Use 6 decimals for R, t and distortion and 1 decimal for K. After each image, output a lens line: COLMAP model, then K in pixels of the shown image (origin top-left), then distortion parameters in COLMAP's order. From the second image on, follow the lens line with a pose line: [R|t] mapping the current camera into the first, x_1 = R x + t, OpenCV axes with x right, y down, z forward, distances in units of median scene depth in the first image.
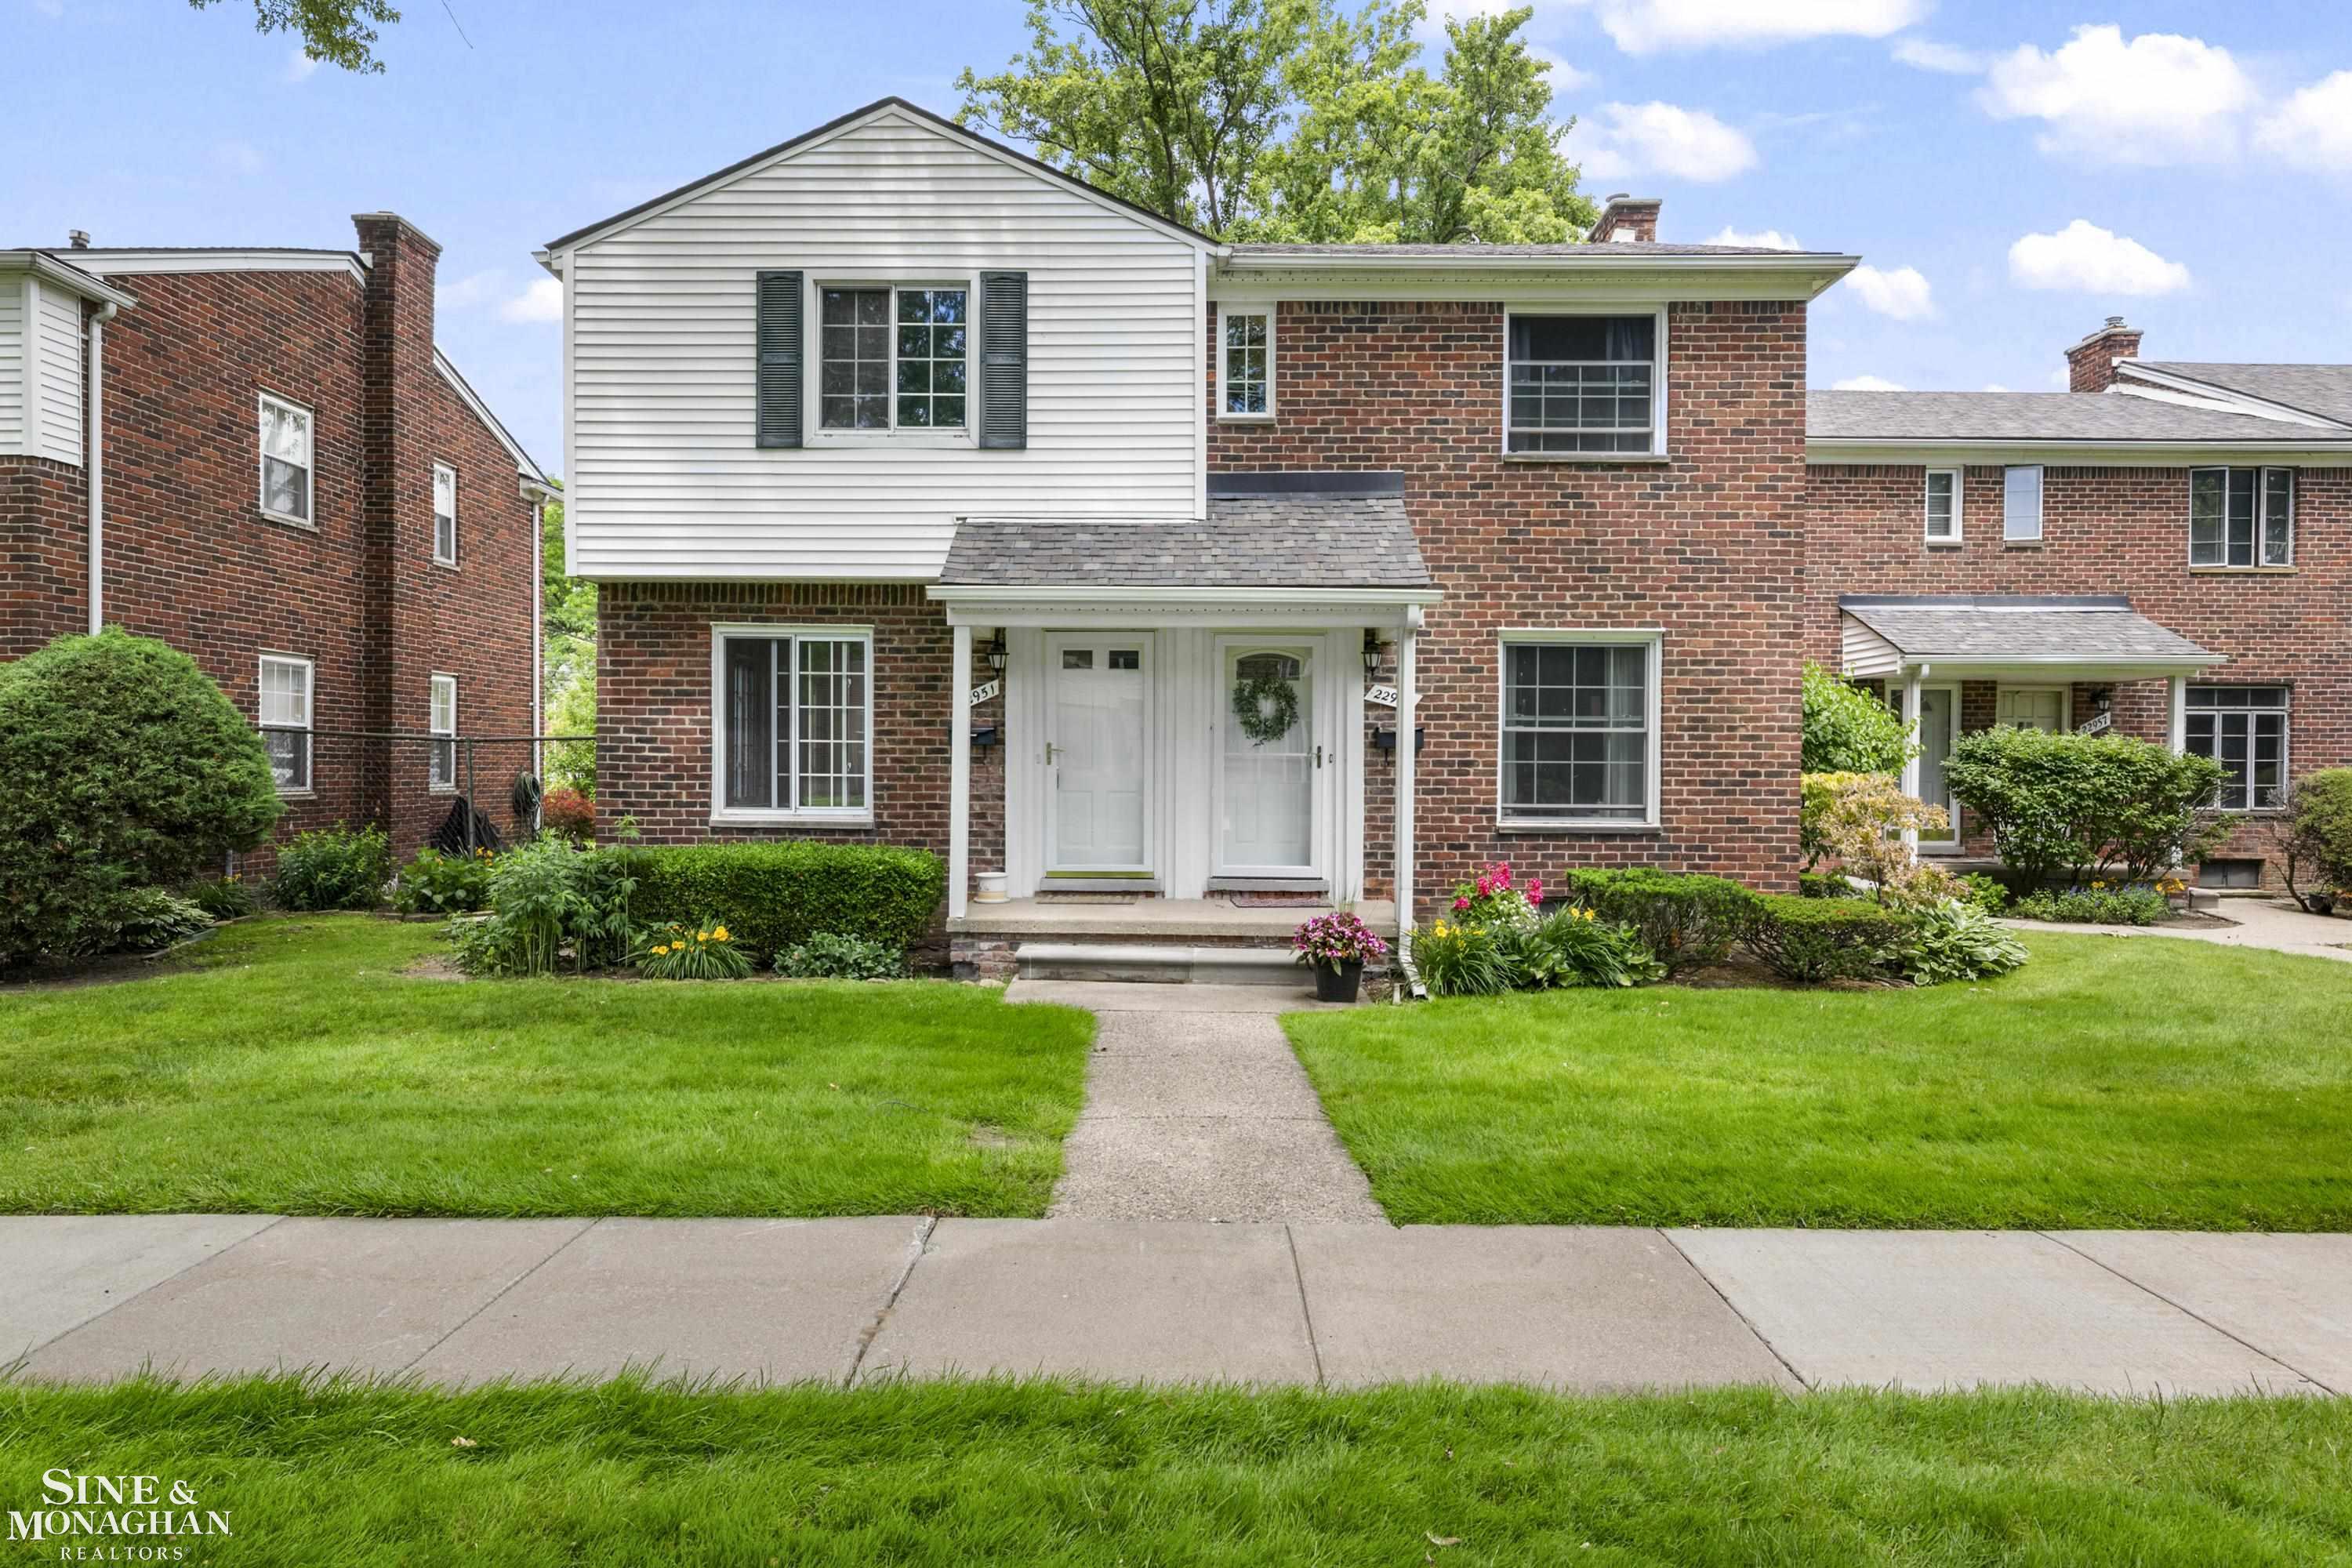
lens RADIAL K [[1247.7, 0, 1176.0], [0, 1247.7, 784.0], [0, 0, 1]] dist [0.001496, 0.000089]
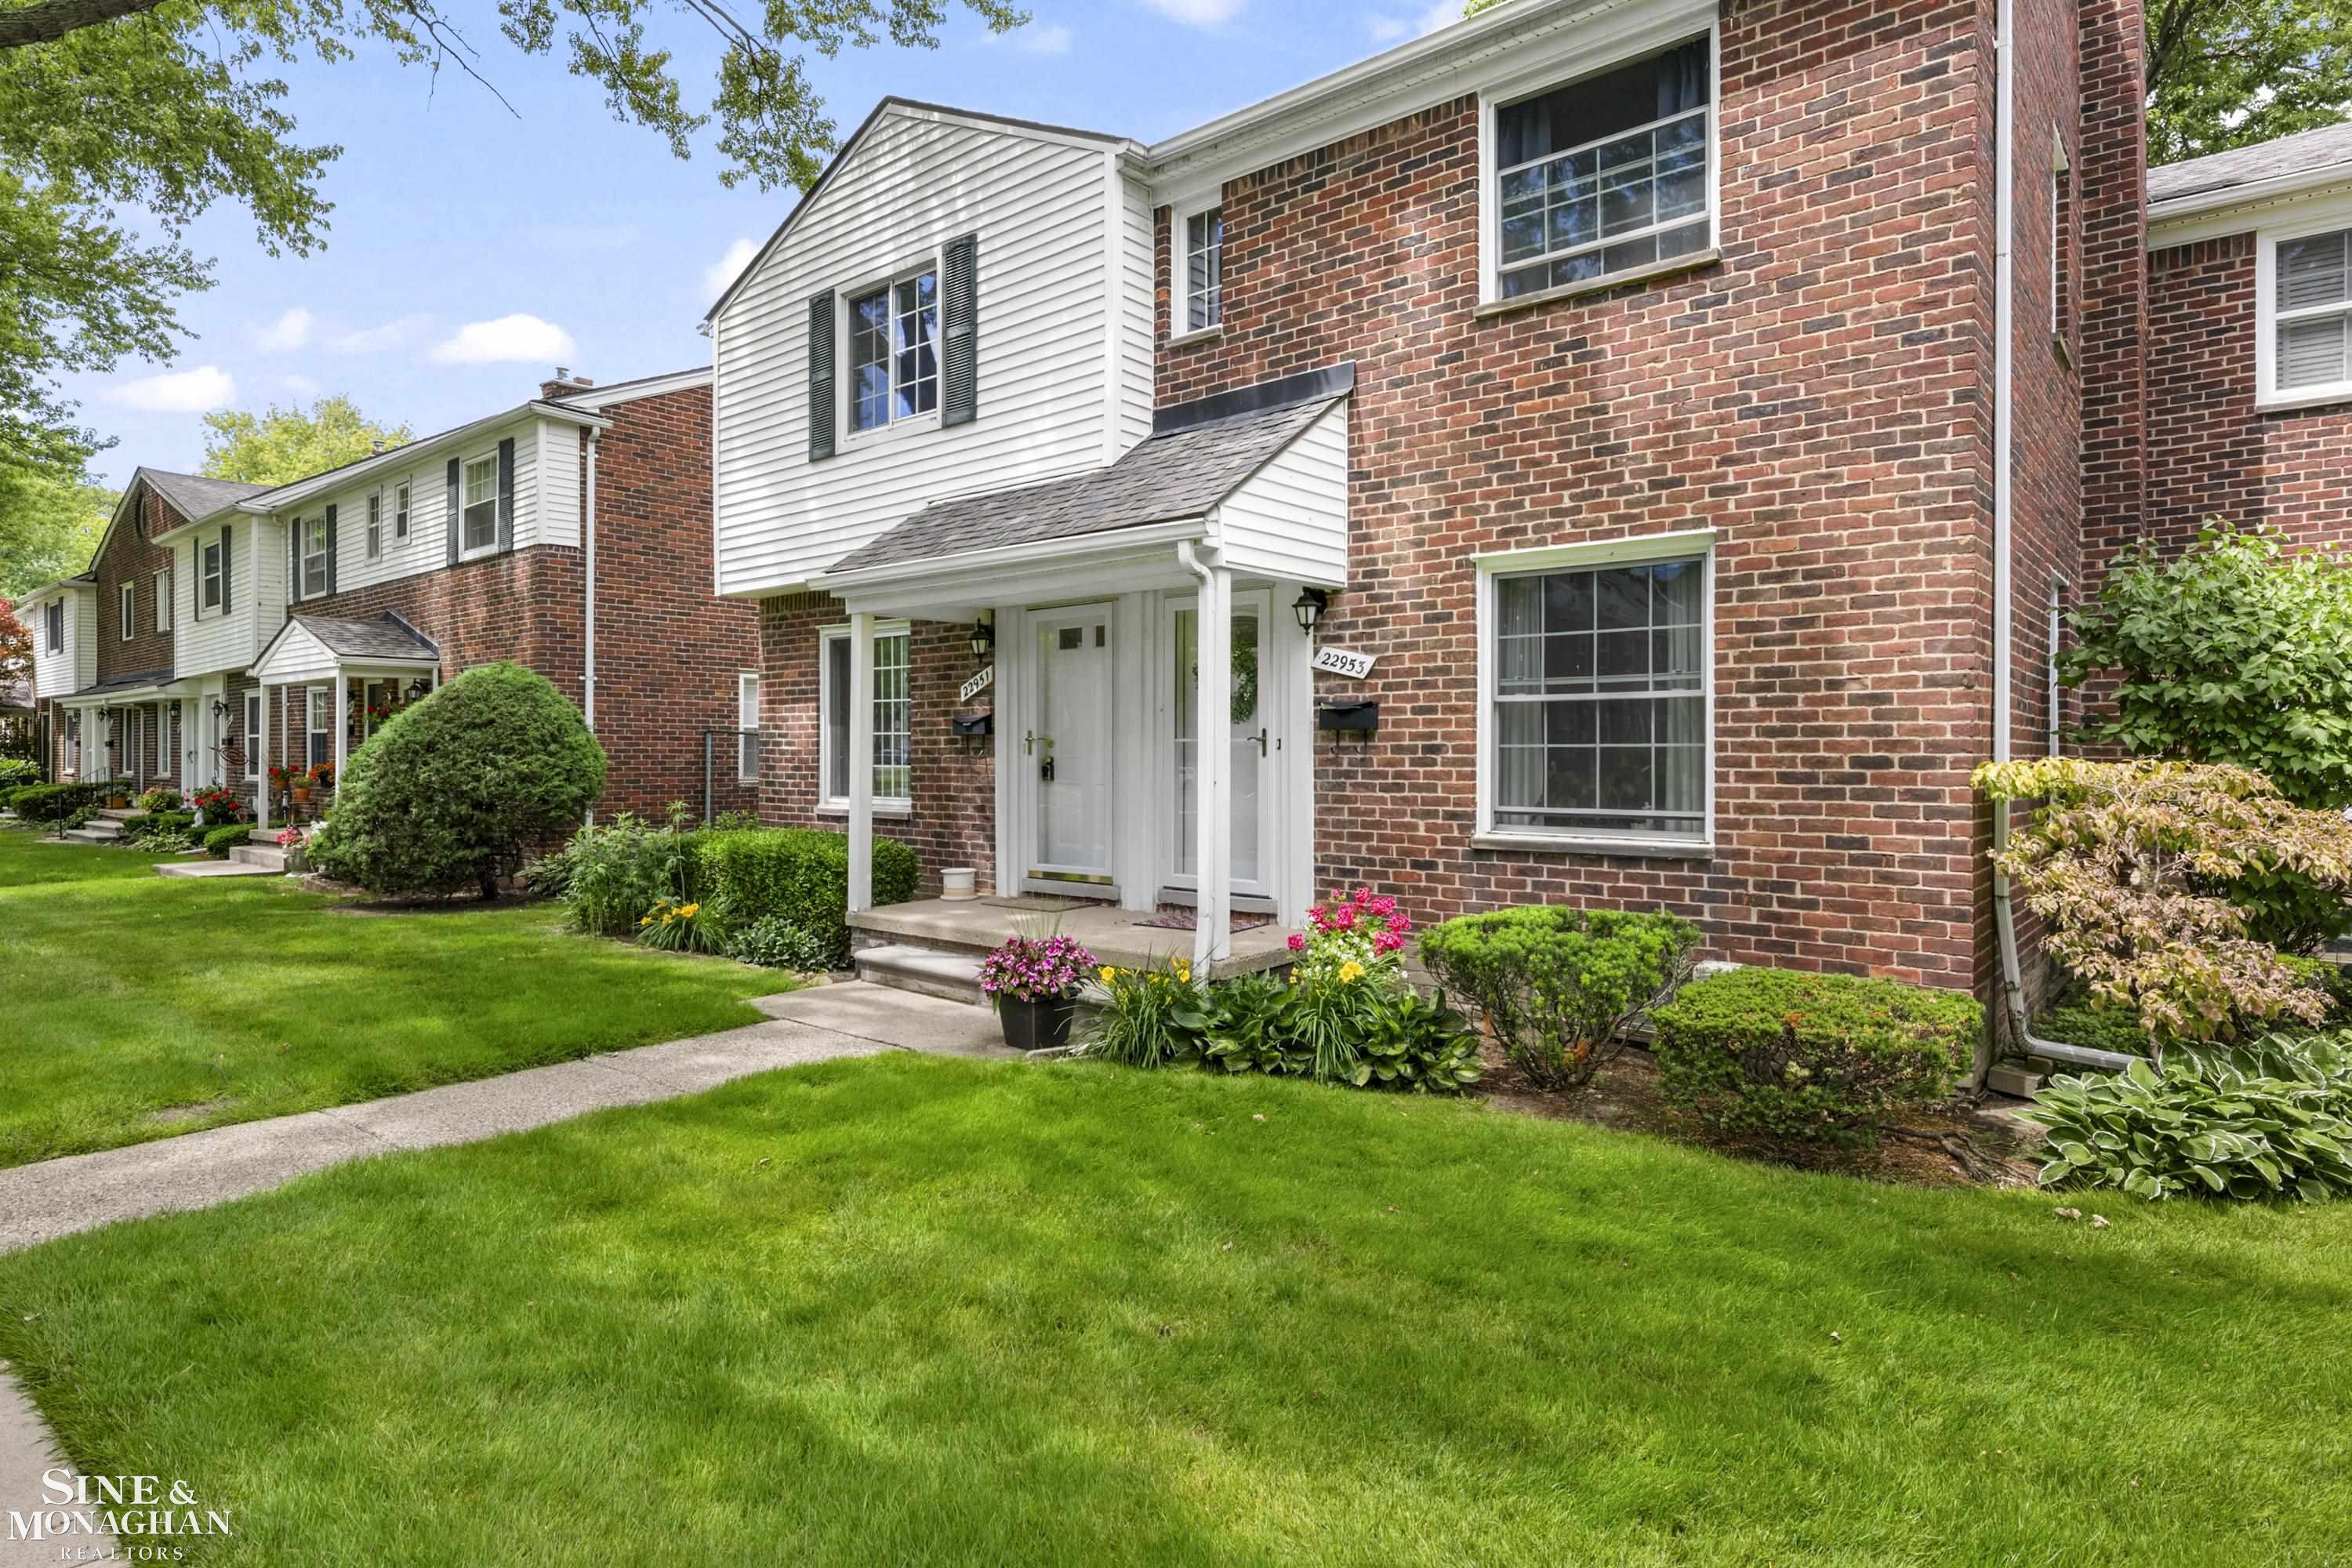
lens RADIAL K [[1276.1, 0, 1175.9], [0, 1276.1, 753.3], [0, 0, 1]] dist [0.000753, 0.000370]
pose [[0.773297, -0.007555, -0.633999, 0.584506], [-0.003486, 0.999863, -0.016167, -0.001601], [0.634034, 0.014712, 0.773165, 0.342419]]
